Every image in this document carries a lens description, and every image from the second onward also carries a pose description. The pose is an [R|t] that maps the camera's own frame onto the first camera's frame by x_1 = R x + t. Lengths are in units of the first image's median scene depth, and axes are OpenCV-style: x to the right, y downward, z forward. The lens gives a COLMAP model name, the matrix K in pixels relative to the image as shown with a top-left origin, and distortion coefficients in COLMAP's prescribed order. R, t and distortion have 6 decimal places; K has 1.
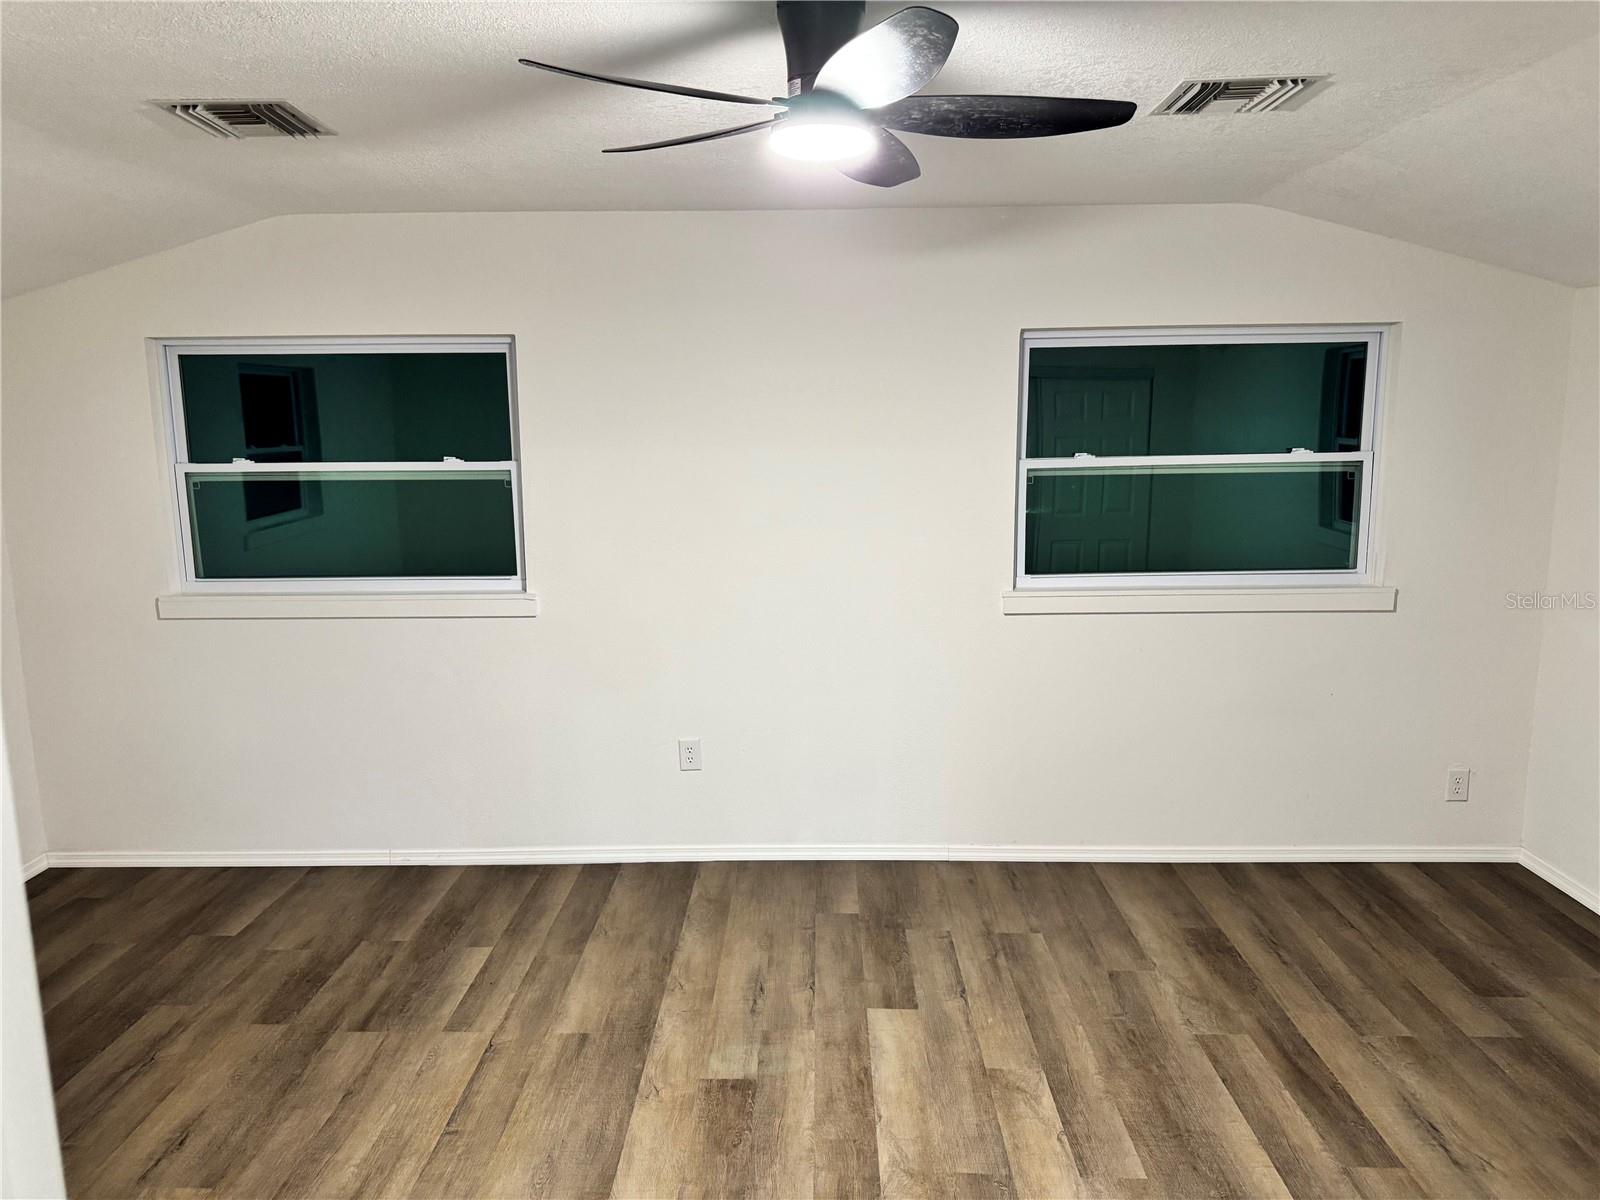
lens RADIAL K [[1101.5, 0, 800.0], [0, 1101.5, 600.0], [0, 0, 1]] dist [0.093036, -0.135402]
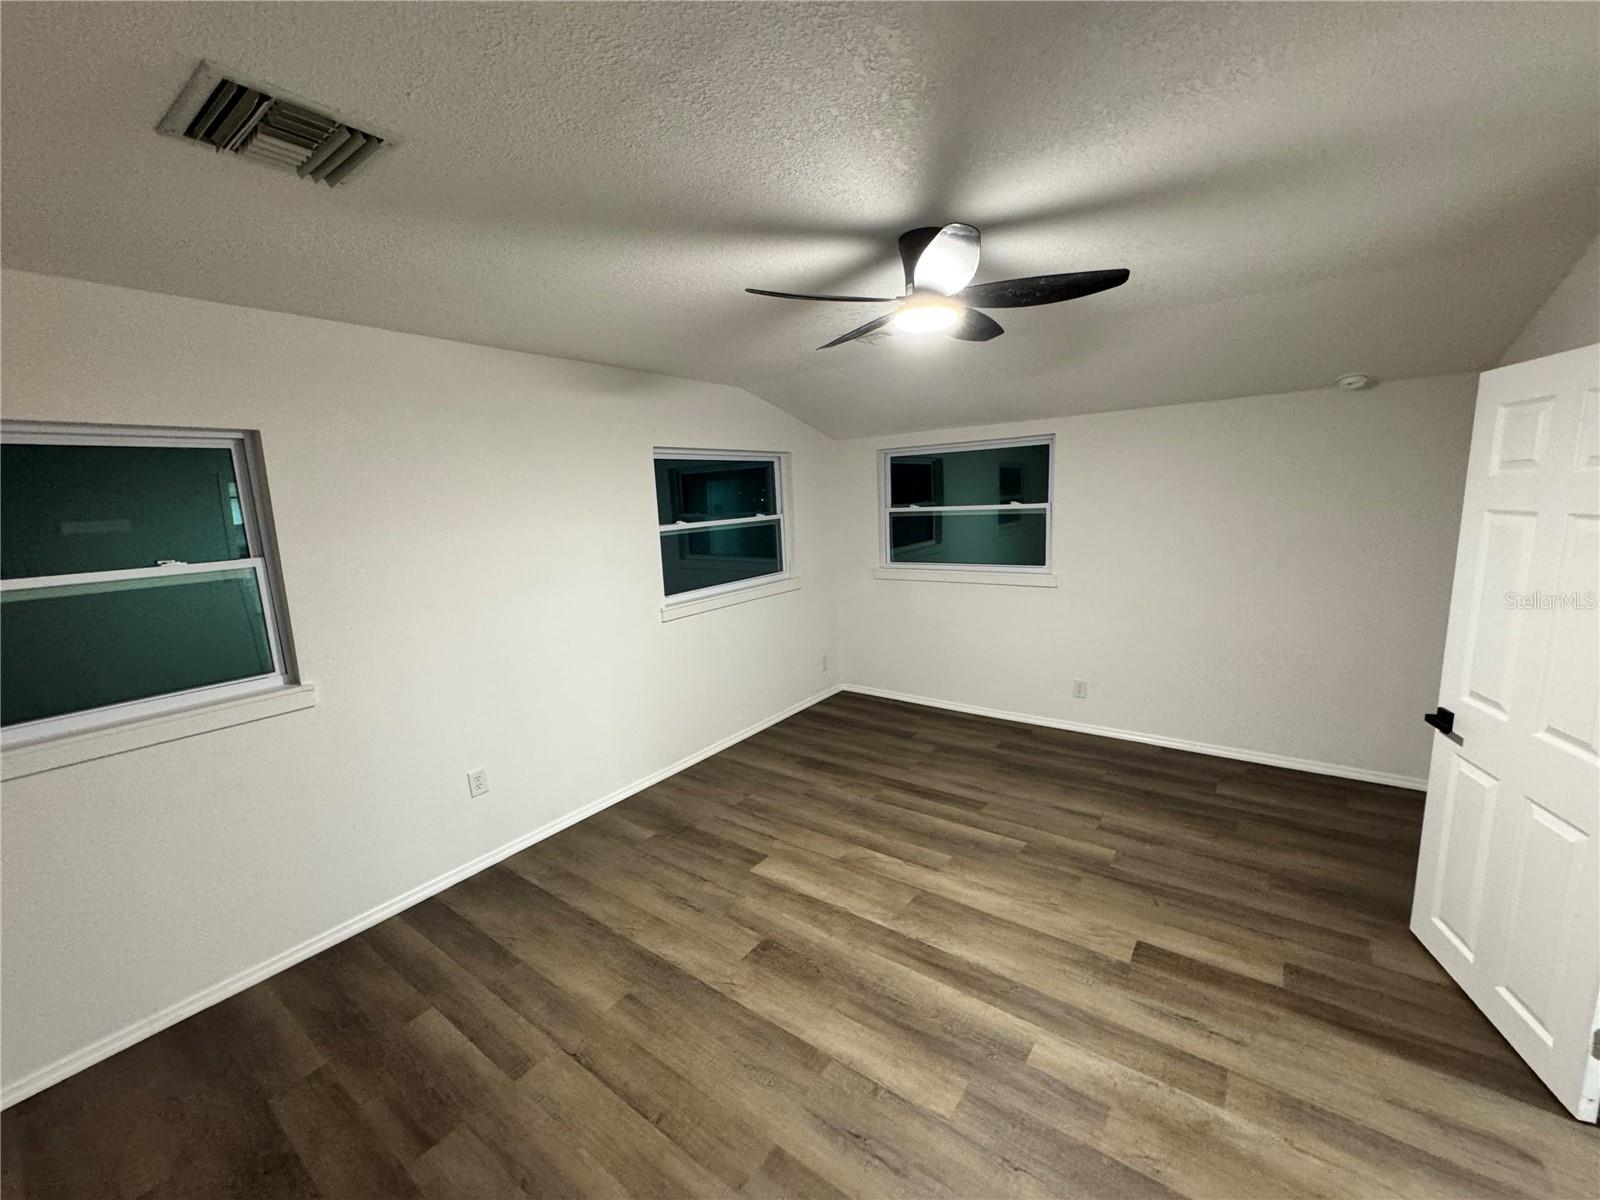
lens RADIAL K [[626.8, 0, 800.0], [0, 626.8, 600.0], [0, 0, 1]] dist [0.009465, 0.000382]
pose [[0.596922, -0.150135, 0.788127, -0.510283], [0.174159, 0.983159, 0.055381, -0.043390], [-0.783168, 0.104202, 0.613017, 0.340731]]
